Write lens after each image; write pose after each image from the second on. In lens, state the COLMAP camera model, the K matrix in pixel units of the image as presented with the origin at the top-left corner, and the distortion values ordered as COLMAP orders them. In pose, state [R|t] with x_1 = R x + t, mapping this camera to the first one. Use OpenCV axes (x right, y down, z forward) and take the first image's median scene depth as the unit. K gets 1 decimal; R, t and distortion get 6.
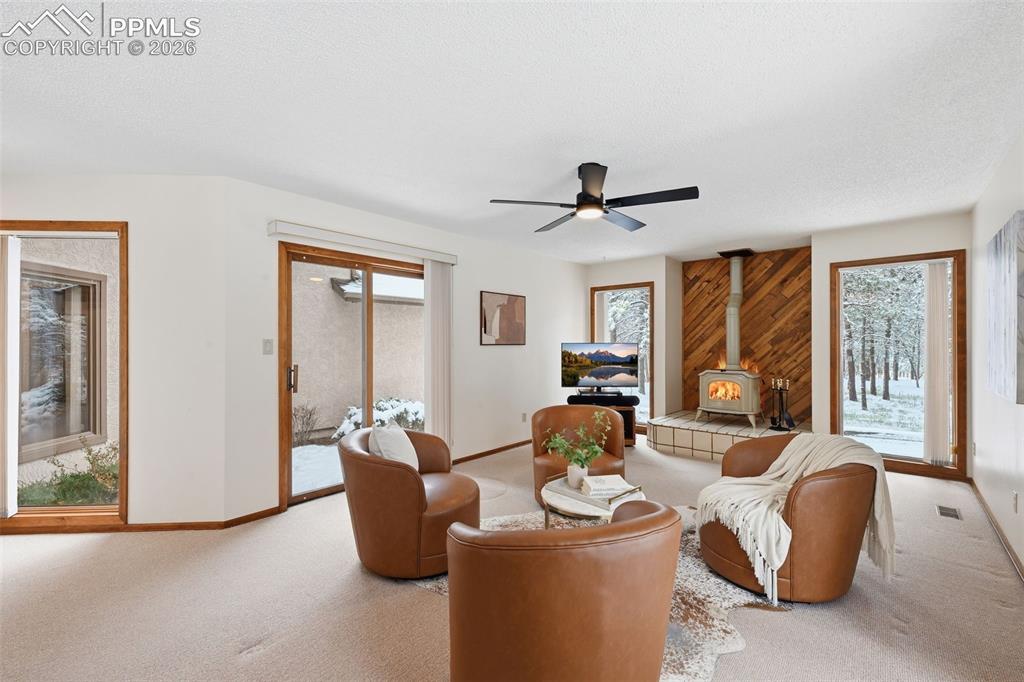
lens RADIAL K [[405.7, 0, 511.6], [0, 405.7, 342.5], [0, 0, 1]] dist [0.004430, 0.001110]
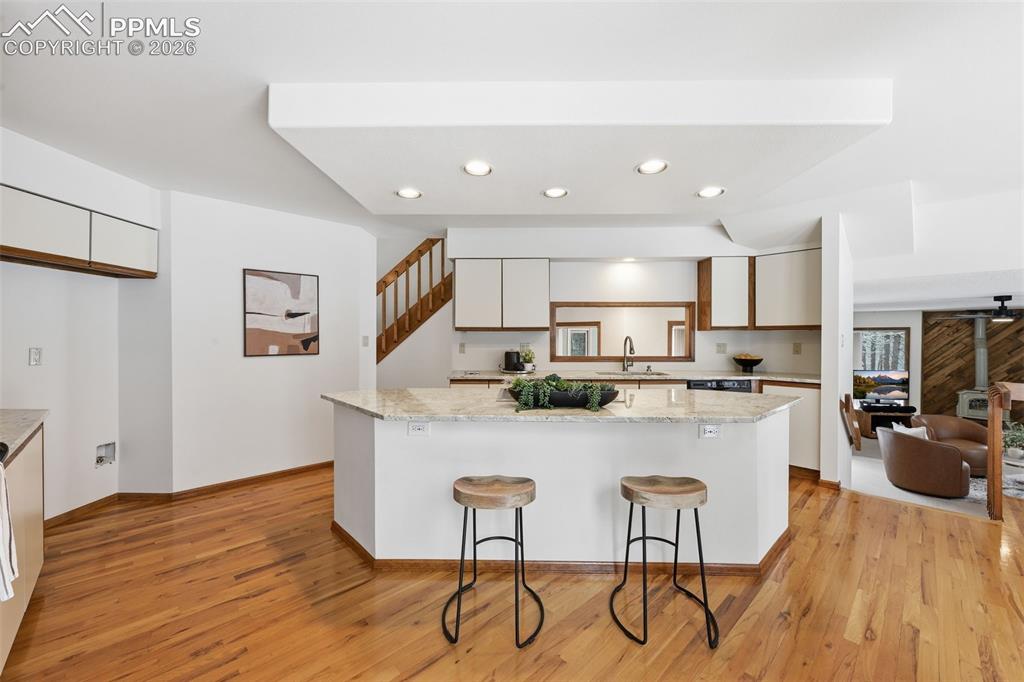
lens RADIAL K [[405.7, 0, 505.4], [0, 405.7, 336.1], [0, 0, 1]] dist [0.004430, 0.001110]
pose [[0.998892, 0.004303, -0.046872, -1.093839], [-0.004262, 0.999990, 0.000986, -0.119887], [0.046876, -0.000785, 0.998900, -0.563692]]
